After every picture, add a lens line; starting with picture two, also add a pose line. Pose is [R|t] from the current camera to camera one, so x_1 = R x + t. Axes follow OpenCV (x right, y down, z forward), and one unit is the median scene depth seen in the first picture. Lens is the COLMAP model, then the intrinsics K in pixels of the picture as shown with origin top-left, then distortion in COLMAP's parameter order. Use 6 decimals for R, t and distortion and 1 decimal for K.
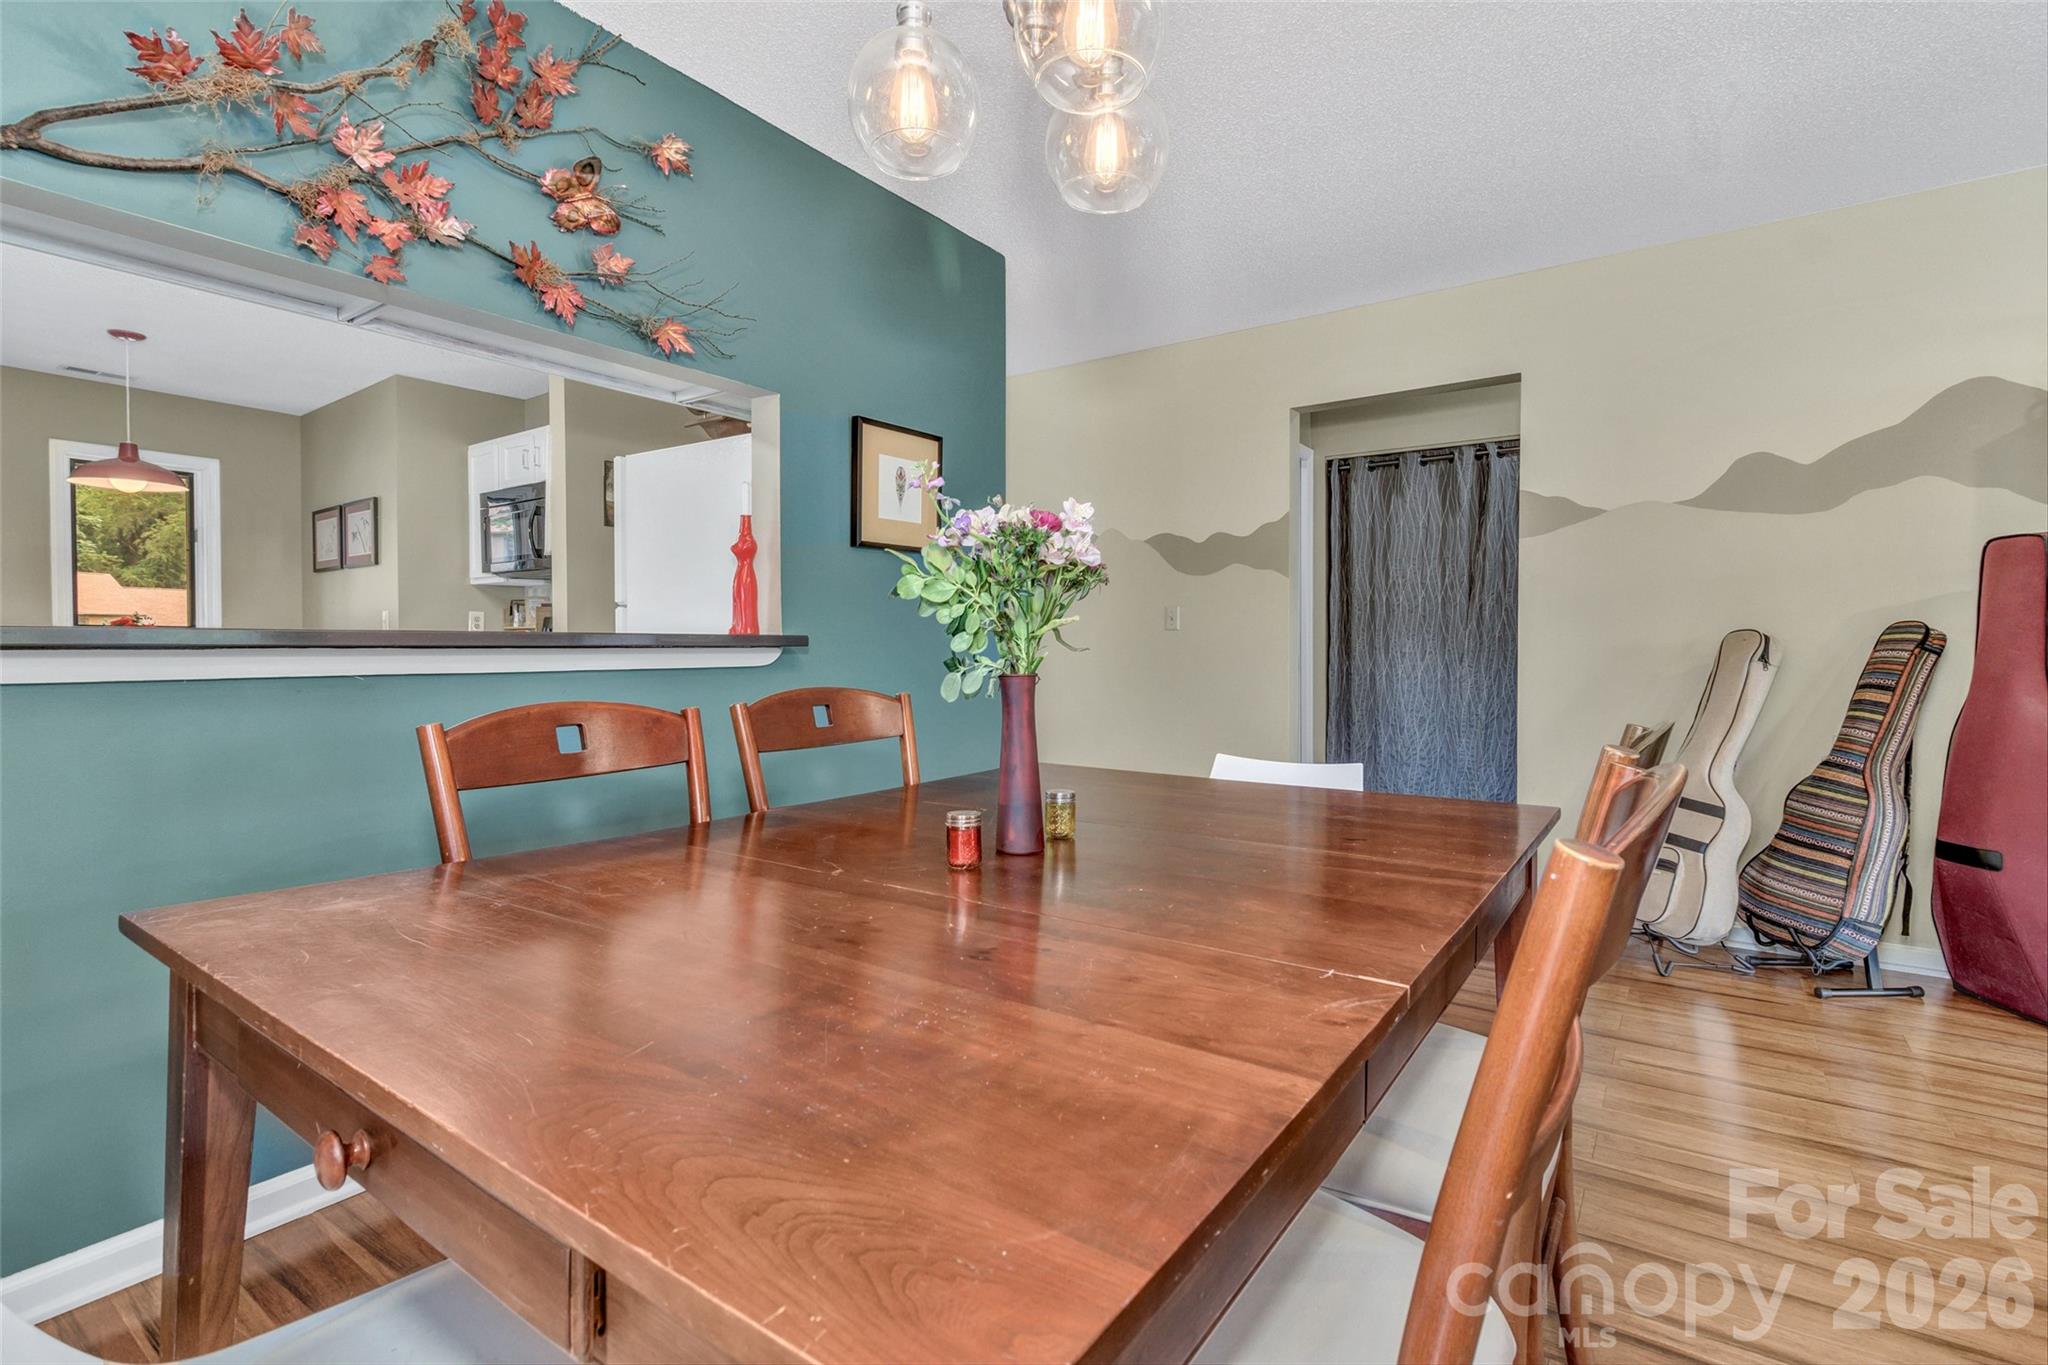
lens RADIAL K [[944.5, 0, 1031.3], [0, 944.5, 658.4], [0, 0, 1]] dist [0.005053, 0.001792]
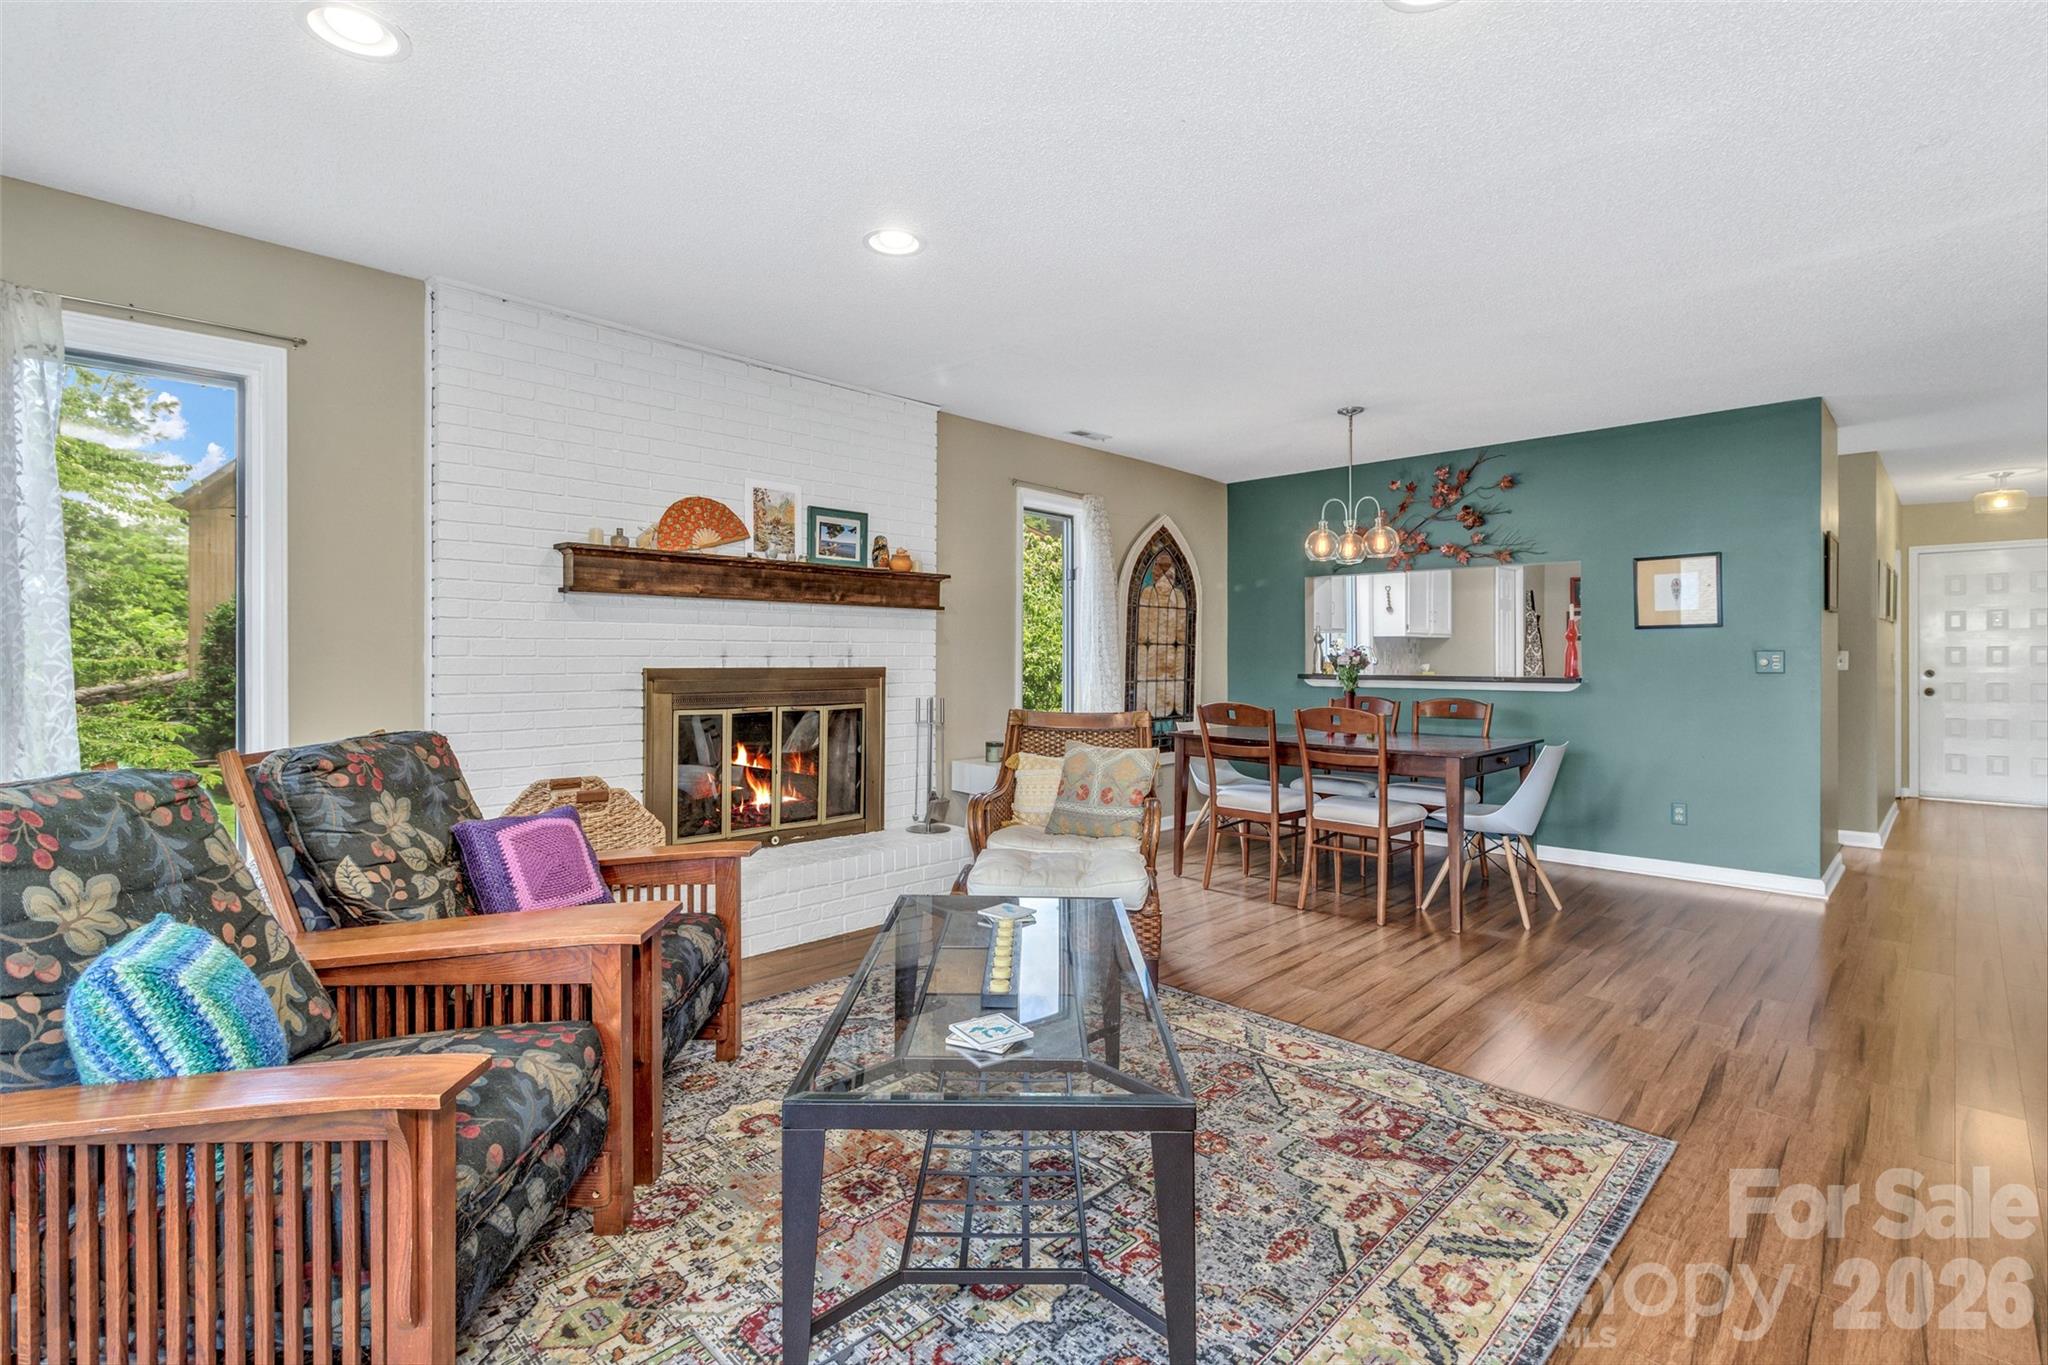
lens RADIAL K [[944.5, 0, 1031.3], [0, 944.5, 658.4], [0, 0, 1]] dist [0.005053, 0.001792]
pose [[-0.160048, 0.001241, -0.987108, 1.580836], [-0.013368, 0.999905, 0.003424, -0.045904], [0.987019, 0.013744, -0.160017, 0.125002]]
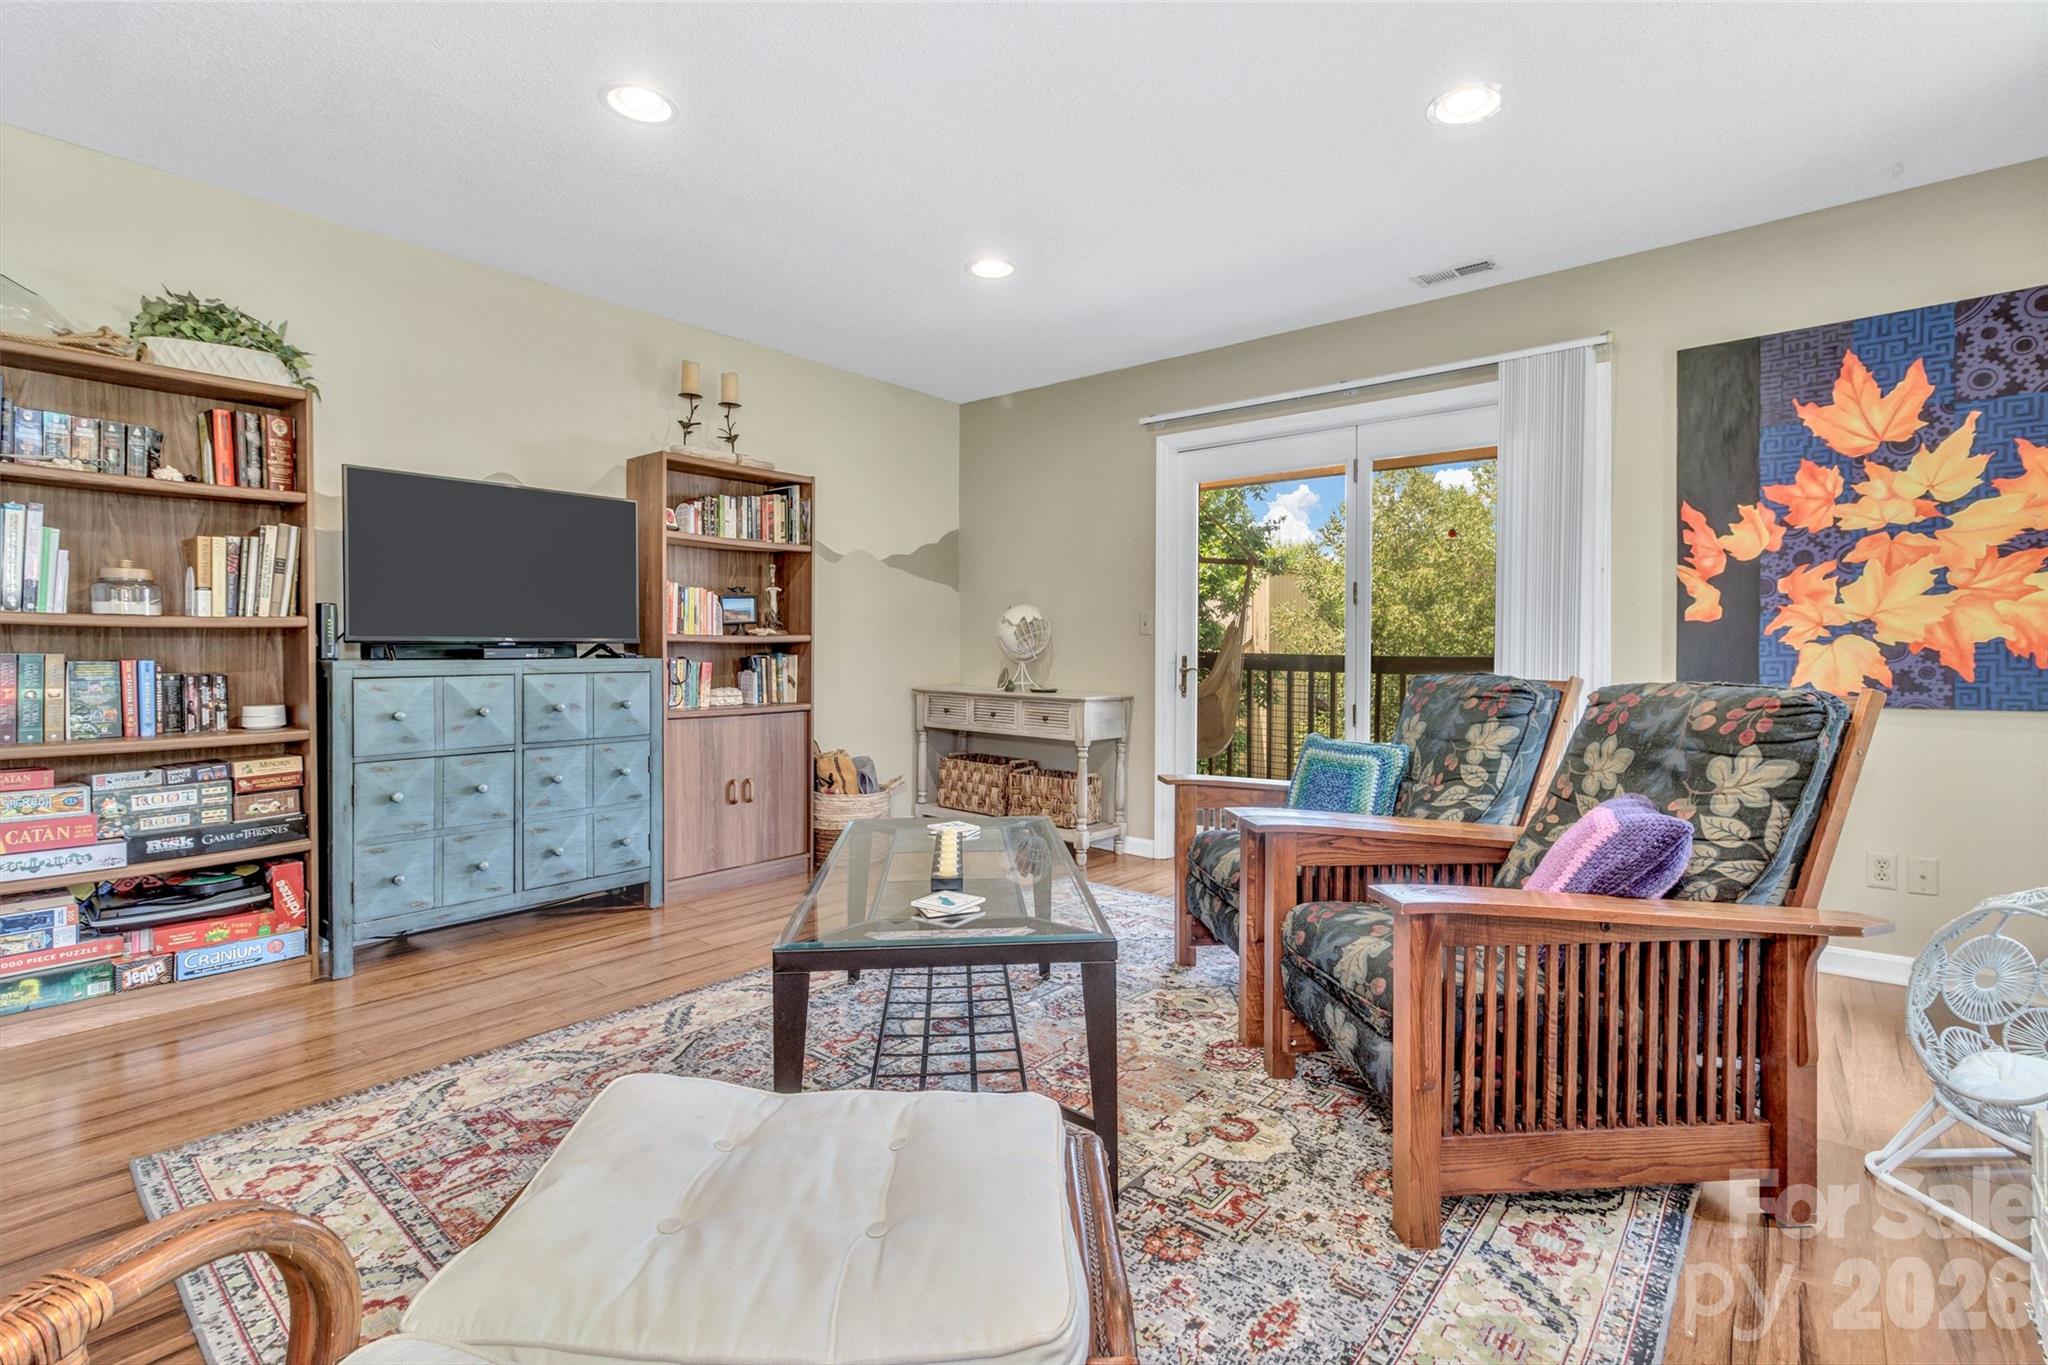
lens RADIAL K [[939.4, 0, 1030.7], [0, 939.4, 664.6], [0, 0, 1]] dist [0.002601, 0.000871]
pose [[0.079312, -0.016422, 0.996715, 0.272345], [0.006108, 0.999854, 0.015988, -0.000594], [-0.996831, 0.004820, 0.079401, -0.108333]]
